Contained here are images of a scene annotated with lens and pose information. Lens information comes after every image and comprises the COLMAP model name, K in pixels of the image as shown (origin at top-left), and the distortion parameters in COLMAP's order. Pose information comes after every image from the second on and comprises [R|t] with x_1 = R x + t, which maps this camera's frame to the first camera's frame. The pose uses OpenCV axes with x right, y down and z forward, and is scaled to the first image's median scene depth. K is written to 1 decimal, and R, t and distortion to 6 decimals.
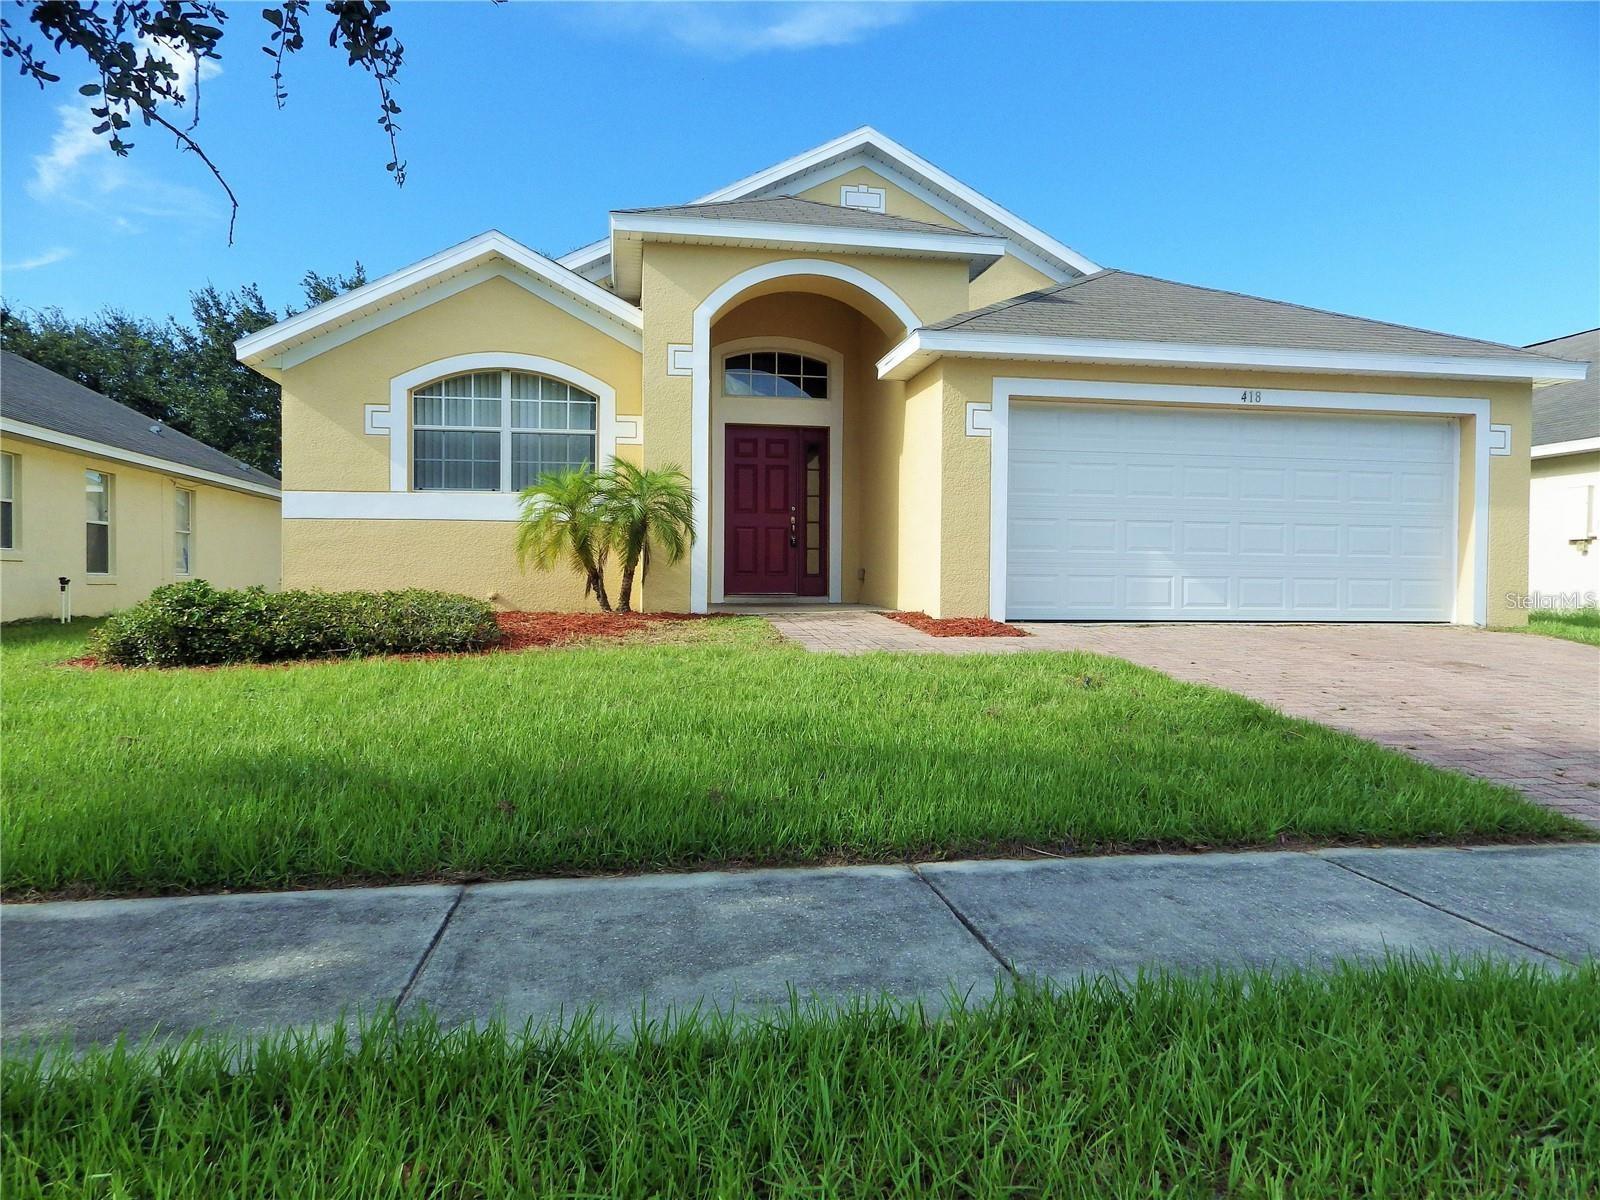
lens RADIAL K [[1006.5, 0, 800.0], [0, 1006.5, 600.0], [0, 0, 1]] dist [0.008250, -0.000631]
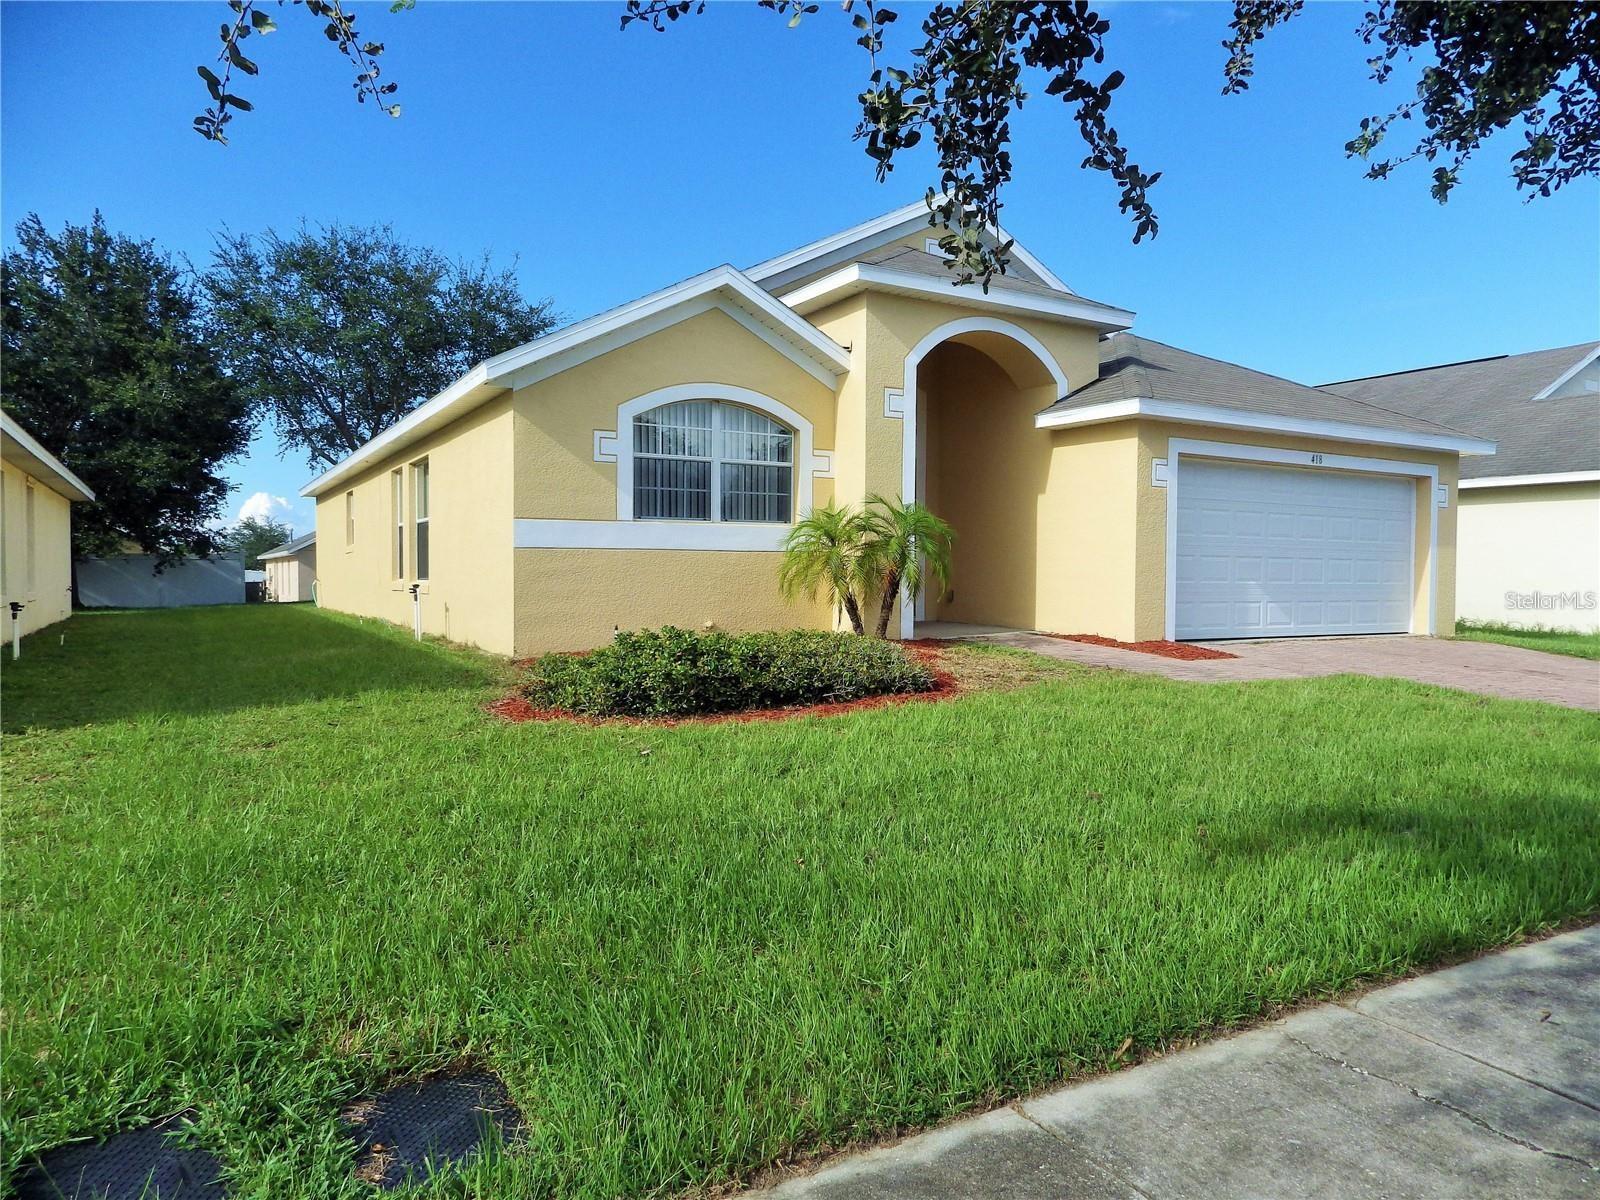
lens RADIAL K [[1004.5, 0, 760.7], [0, 1004.5, 599.7], [0, 0, 1]] dist [0.001489, 0.055487]
pose [[0.942455, -0.007903, 0.334240, -0.621856], [0.005232, 0.999947, 0.008890, -0.040203], [-0.334292, -0.006629, 0.942446, 0.038812]]
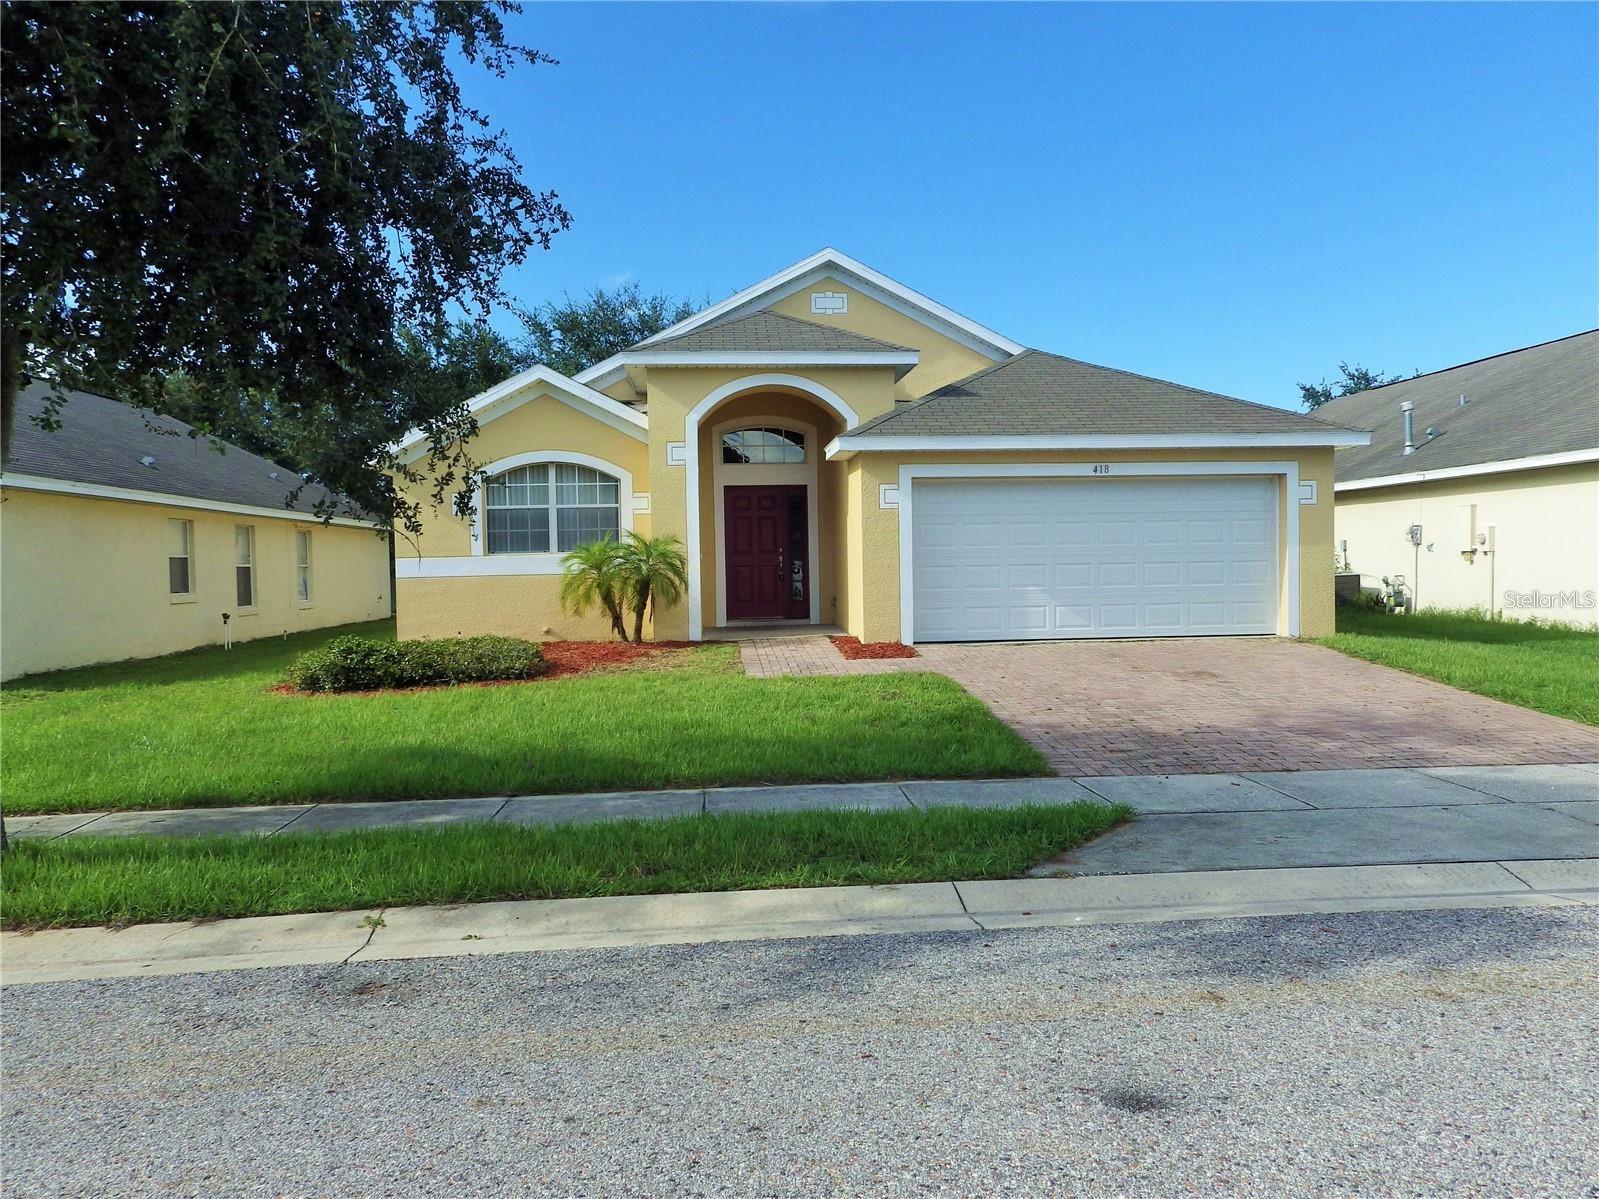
lens RADIAL K [[1066.5, 0, 804.2], [0, 1066.5, 595.3], [0, 0, 1]] dist [0.004284, -0.003568]
pose [[0.996262, -0.024056, -0.082970, 0.168934], [0.024922, 0.999645, 0.009414, -0.058346], [0.082714, -0.011447, 0.996508, -0.421822]]
